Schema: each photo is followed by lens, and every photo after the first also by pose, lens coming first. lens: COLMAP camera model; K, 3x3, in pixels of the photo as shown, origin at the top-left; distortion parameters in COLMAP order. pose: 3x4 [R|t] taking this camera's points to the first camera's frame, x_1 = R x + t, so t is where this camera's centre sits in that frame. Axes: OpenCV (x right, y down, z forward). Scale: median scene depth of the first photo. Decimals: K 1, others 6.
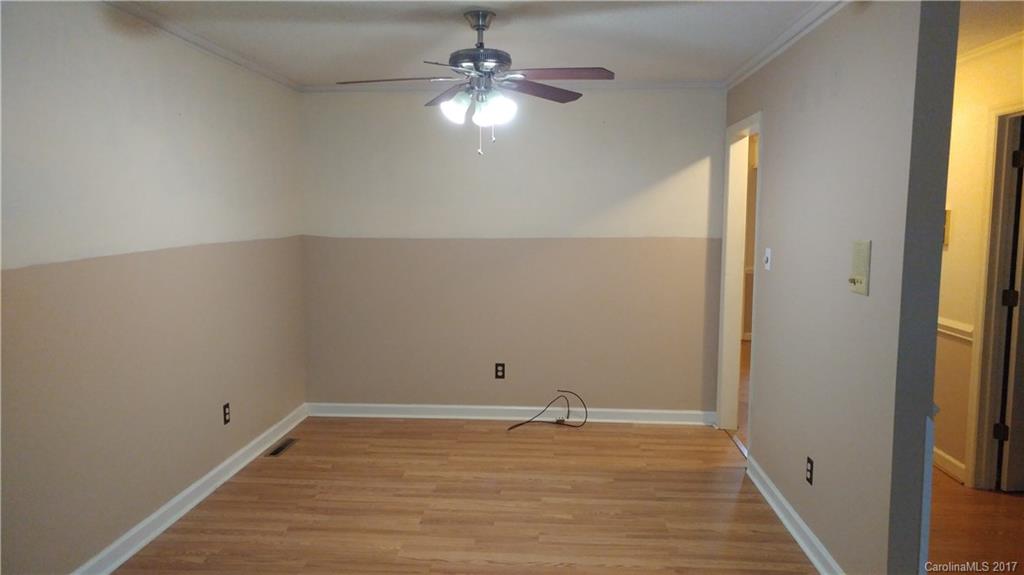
lens RADIAL K [[728.5, 0, 512.0], [0, 728.5, 287.5], [0, 0, 1]] dist [-0.008170, -0.002452]
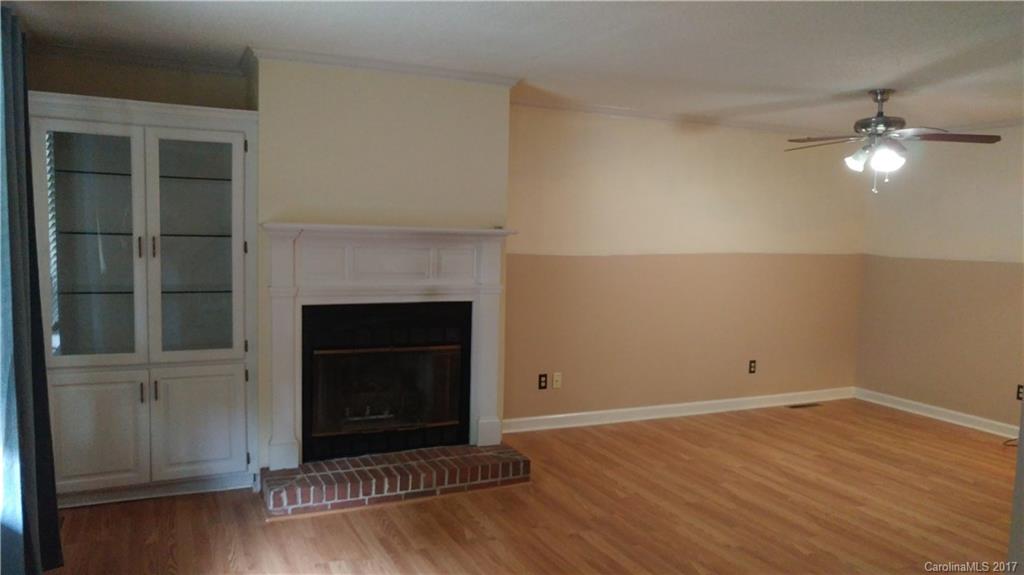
lens RADIAL K [[765.0, 0, 512.0], [0, 765.0, 287.5], [0, 0, 1]] dist [-0.003089, -0.002290]
pose [[0.491421, 0.080892, -0.867158, 0.836742], [-0.109089, 0.993553, 0.030862, 0.019423], [0.864063, 0.079432, 0.497077, -0.262074]]
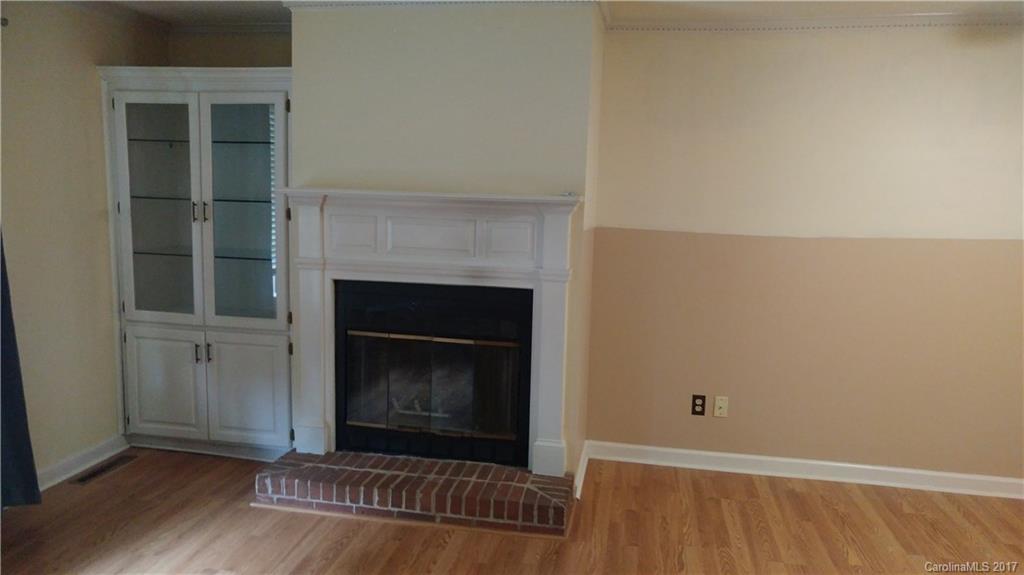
lens RADIAL K [[728.5, 0, 512.0], [0, 728.5, 287.5], [0, 0, 1]] dist [-0.008170, -0.002452]
pose [[-0.108638, 0.114624, -0.987451, 0.638713], [-0.127763, 0.983482, 0.128220, -0.033141], [0.985837, 0.140090, -0.092199, 0.390151]]
